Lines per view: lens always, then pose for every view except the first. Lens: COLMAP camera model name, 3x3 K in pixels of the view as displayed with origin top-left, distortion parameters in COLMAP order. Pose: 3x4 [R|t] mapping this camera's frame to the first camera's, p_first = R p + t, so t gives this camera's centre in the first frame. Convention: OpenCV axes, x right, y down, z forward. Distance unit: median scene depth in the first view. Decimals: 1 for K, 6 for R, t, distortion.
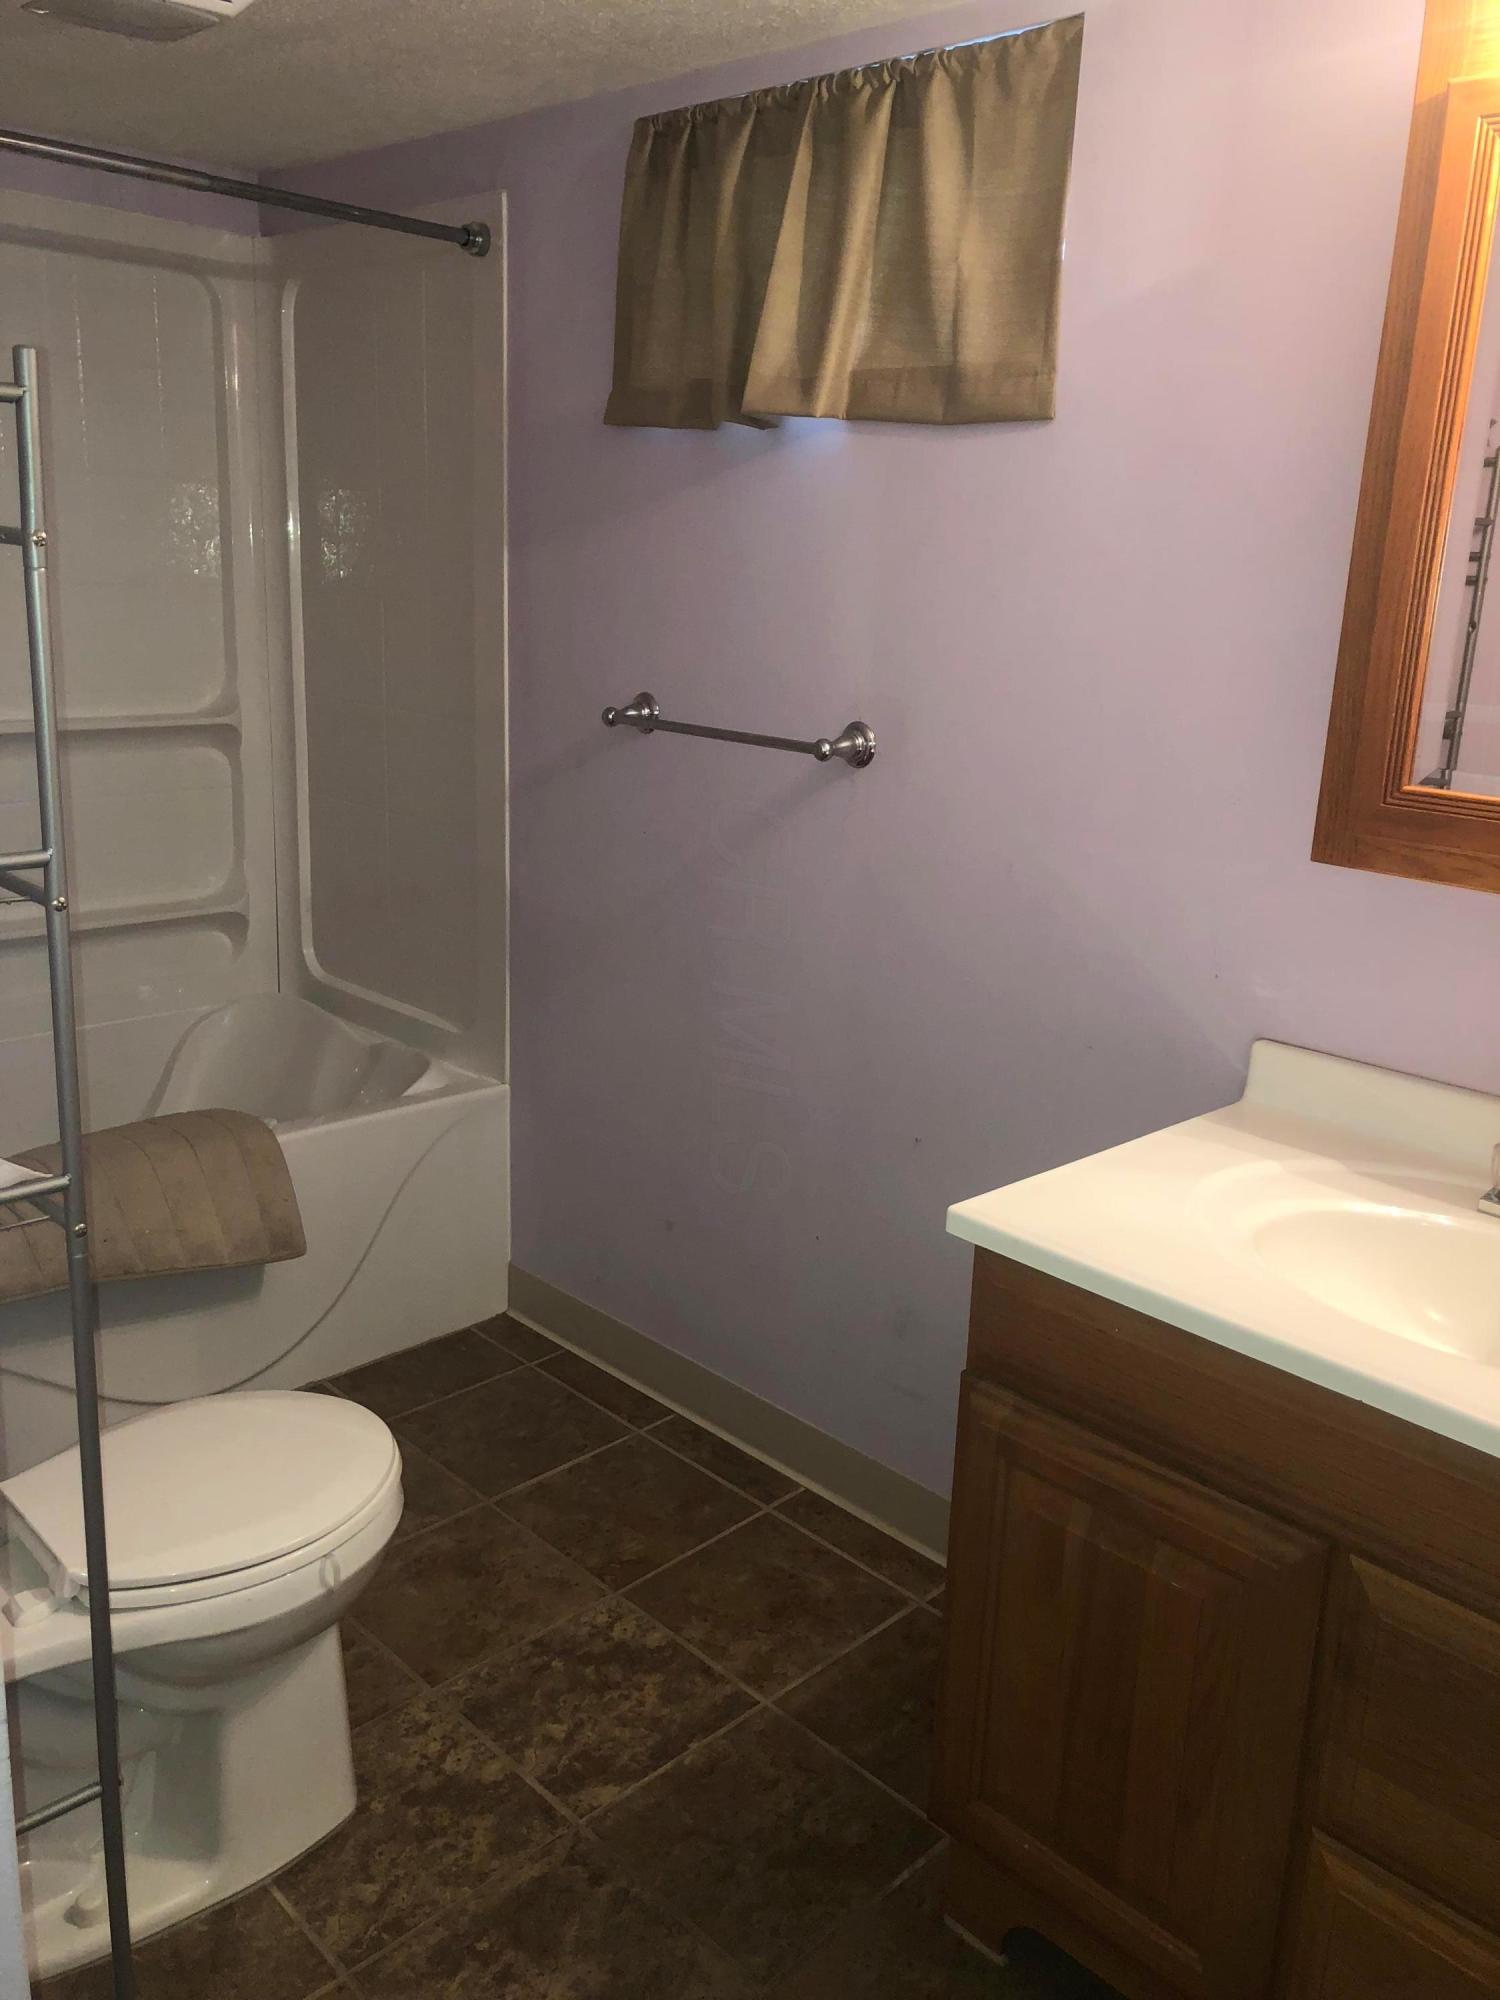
lens RADIAL K [[1623.1, 0, 744.2], [0, 1623.1, 1008.5], [0, 0, 1]] dist [0.050201, -0.050691]
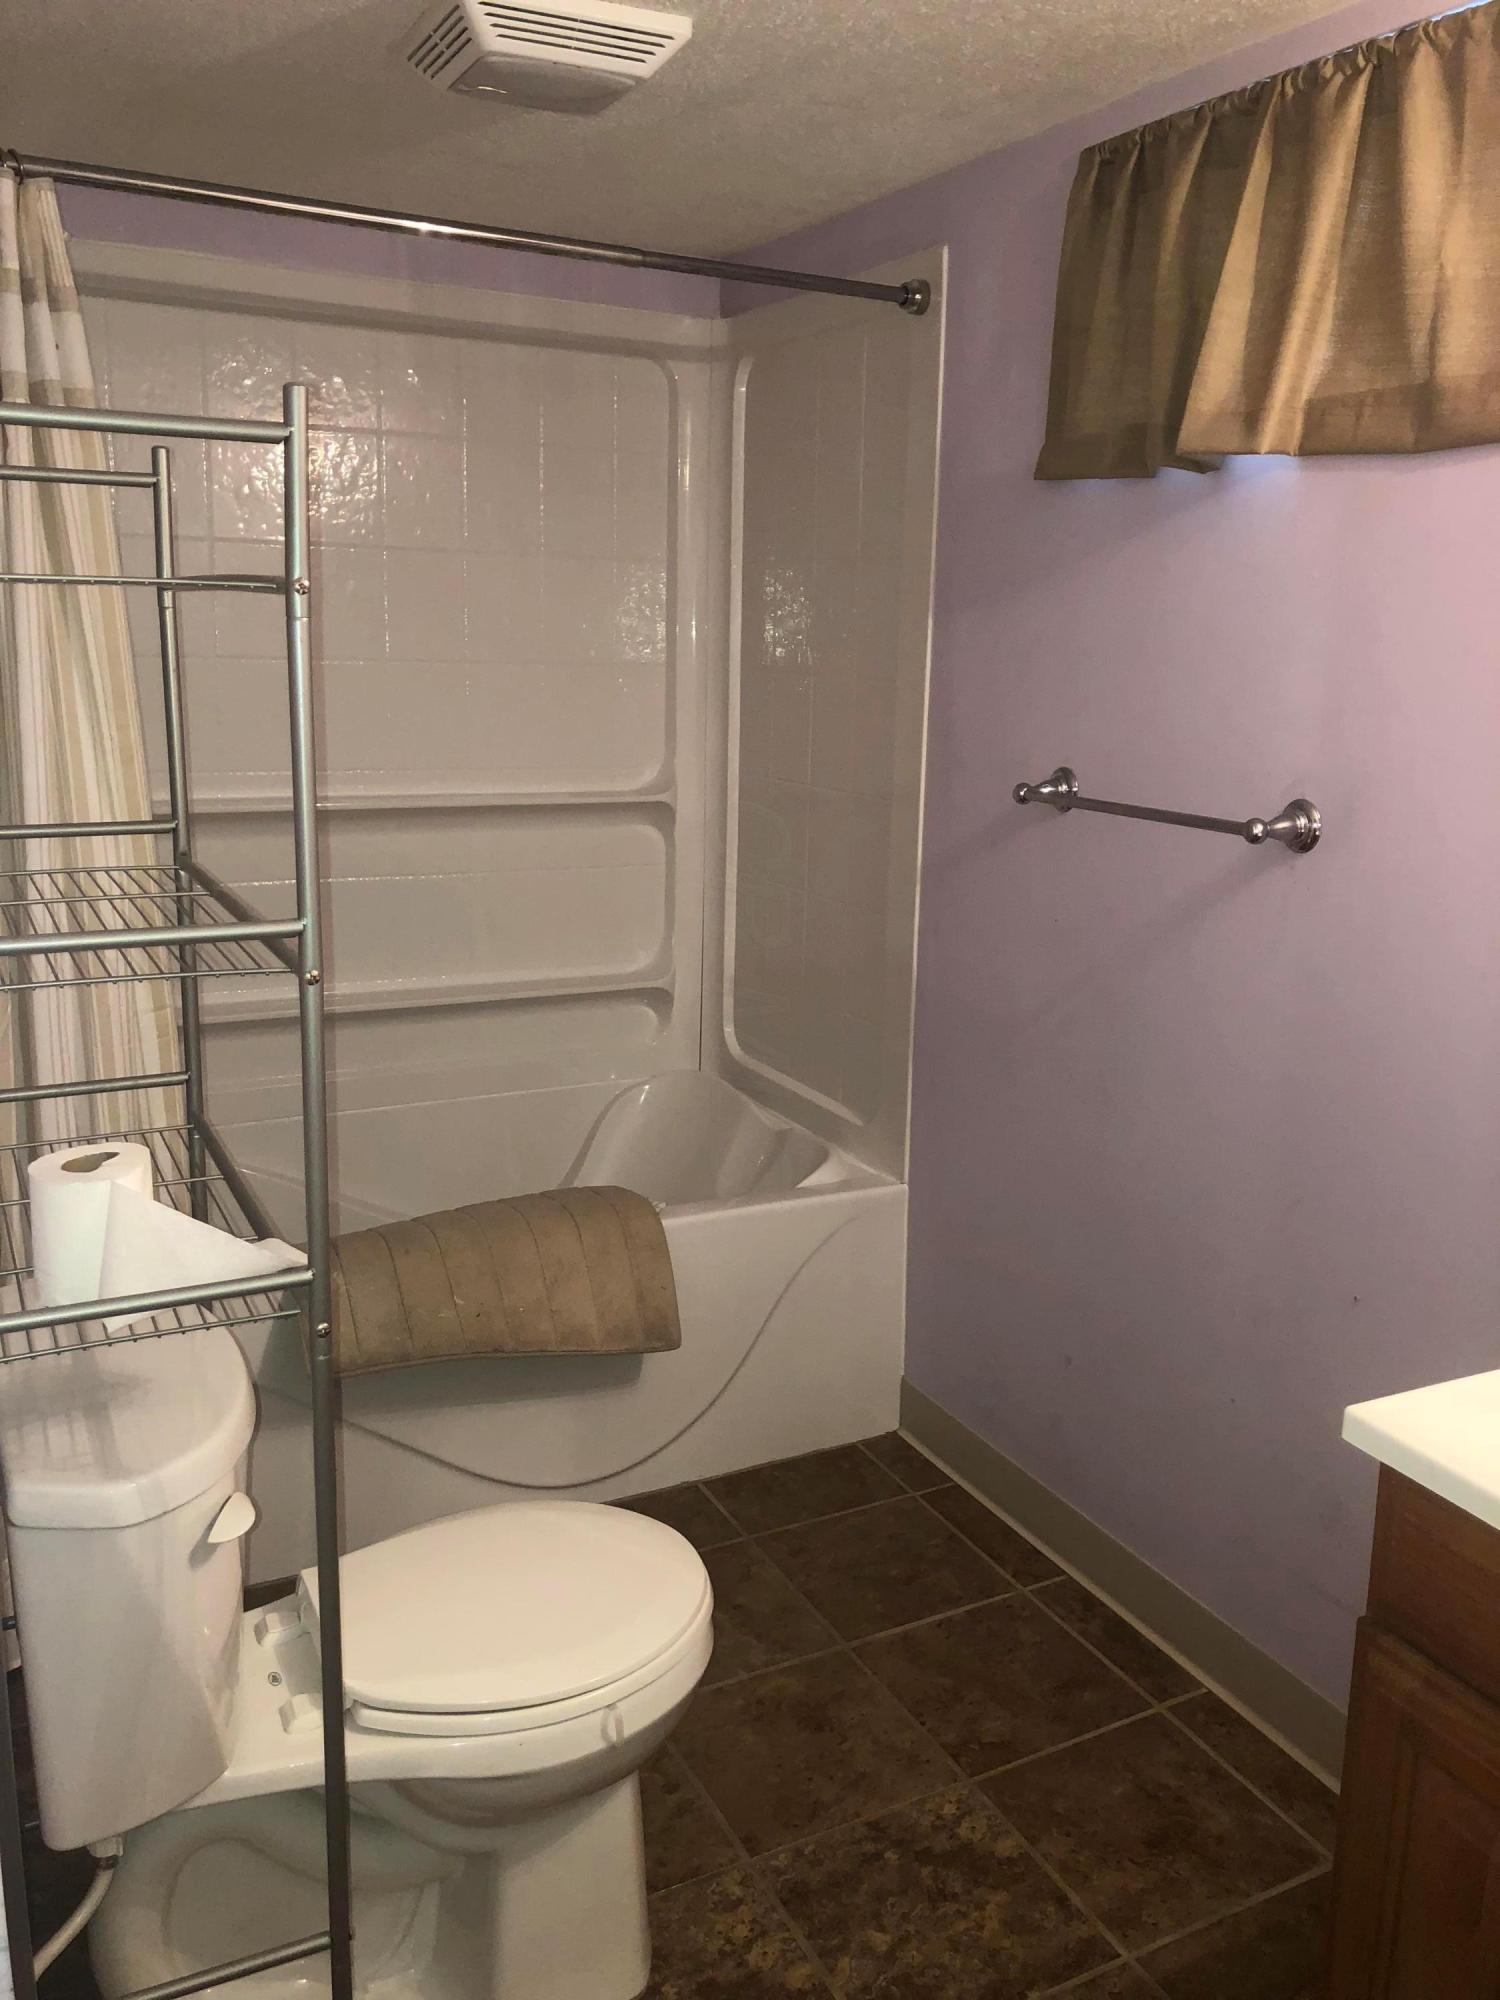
lens RADIAL K [[1623.1, 0, 766.3], [0, 1623.1, 996.9], [0, 0, 1]] dist [0.050201, -0.050691]
pose [[0.957021, 0.046695, -0.286235, 0.050605], [-0.063340, 0.996780, -0.049164, -0.012690], [0.283018, 0.065181, 0.956897, 0.101562]]
